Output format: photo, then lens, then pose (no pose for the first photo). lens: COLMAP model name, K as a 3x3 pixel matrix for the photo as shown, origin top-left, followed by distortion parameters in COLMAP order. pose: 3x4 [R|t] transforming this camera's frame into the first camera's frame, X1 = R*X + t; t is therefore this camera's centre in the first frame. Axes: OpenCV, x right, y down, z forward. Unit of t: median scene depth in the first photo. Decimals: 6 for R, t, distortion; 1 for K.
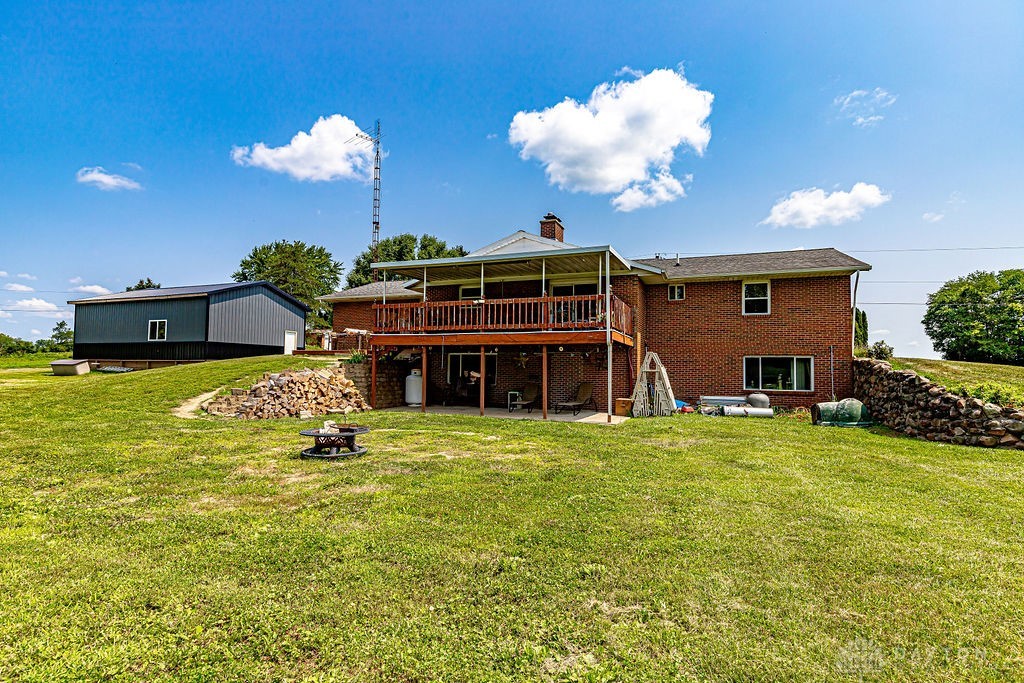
lens RADIAL K [[534.6, 0, 512.1], [0, 534.6, 345.9], [0, 0, 1]] dist [0.008092, 0.000537]
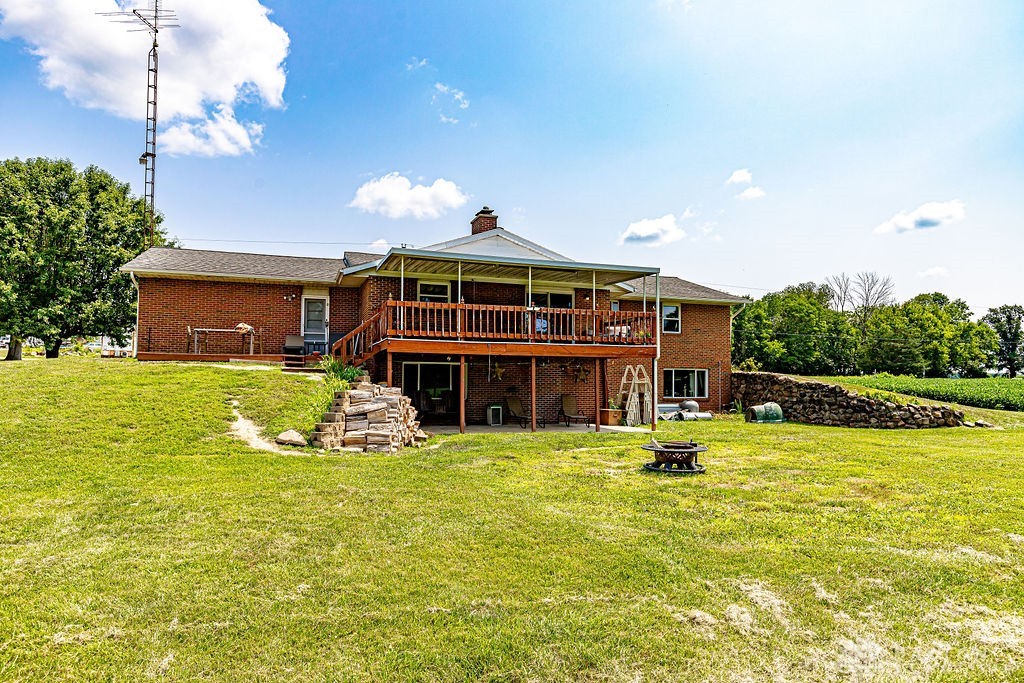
lens RADIAL K [[680.6, 0, 512.0], [0, 680.6, 341.9], [0, 0, 1]] dist [0.022961, -0.004242]
pose [[0.732197, 0.030603, 0.680405, -0.769291], [-0.028795, 0.999488, -0.013969, -0.008004], [-0.680484, -0.009364, 0.732703, 0.141553]]
